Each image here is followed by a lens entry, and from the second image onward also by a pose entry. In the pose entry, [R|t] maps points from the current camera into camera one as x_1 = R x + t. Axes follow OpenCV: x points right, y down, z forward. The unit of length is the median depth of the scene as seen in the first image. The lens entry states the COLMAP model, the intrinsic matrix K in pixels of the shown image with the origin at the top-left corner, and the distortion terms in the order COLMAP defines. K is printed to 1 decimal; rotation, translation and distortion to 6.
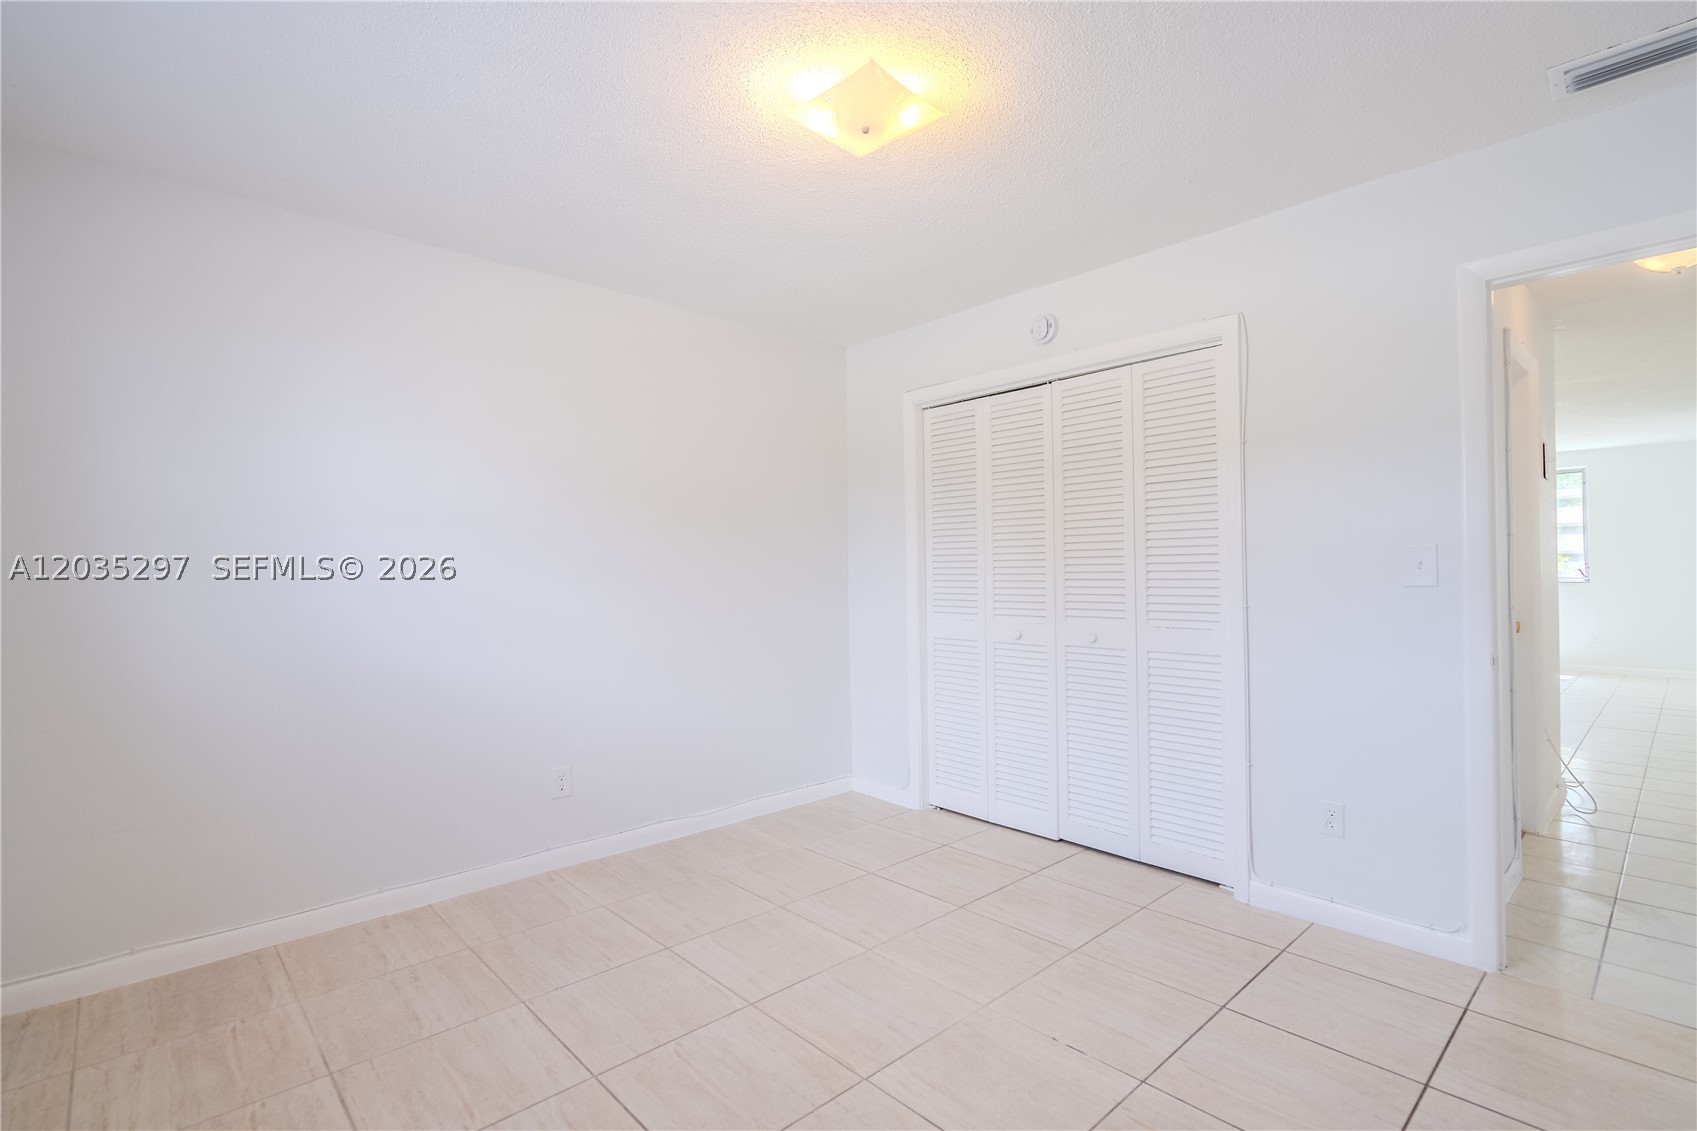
lens RADIAL K [[788.0, 0, 848.5], [0, 788.0, 565.5], [0, 0, 1]] dist [0.002996, 0.000407]
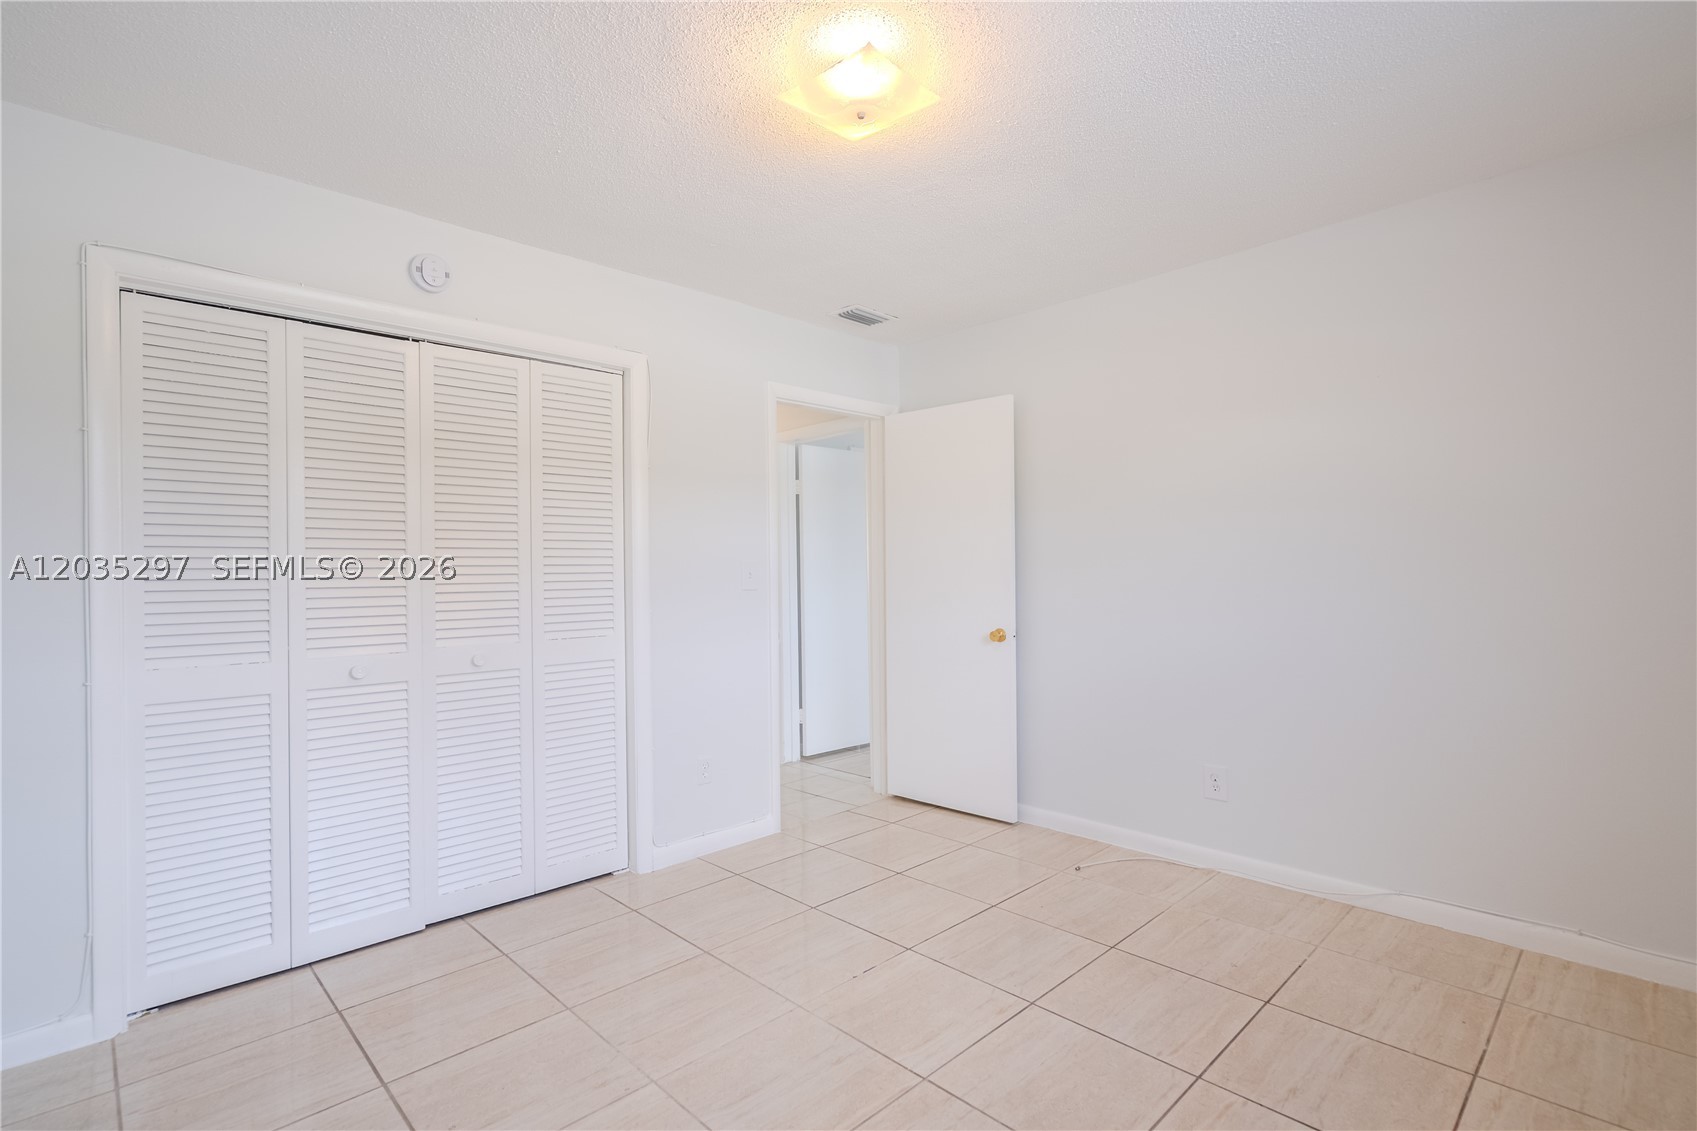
lens RADIAL K [[788.0, 0, 848.5], [0, 788.0, 565.5], [0, 0, 1]] dist [0.002996, 0.000407]
pose [[-0.011840, 0.025501, 0.999605, -0.583300], [0.010458, 0.999623, -0.025378, 0.015746], [-0.999875, 0.010154, -0.012102, 0.649384]]
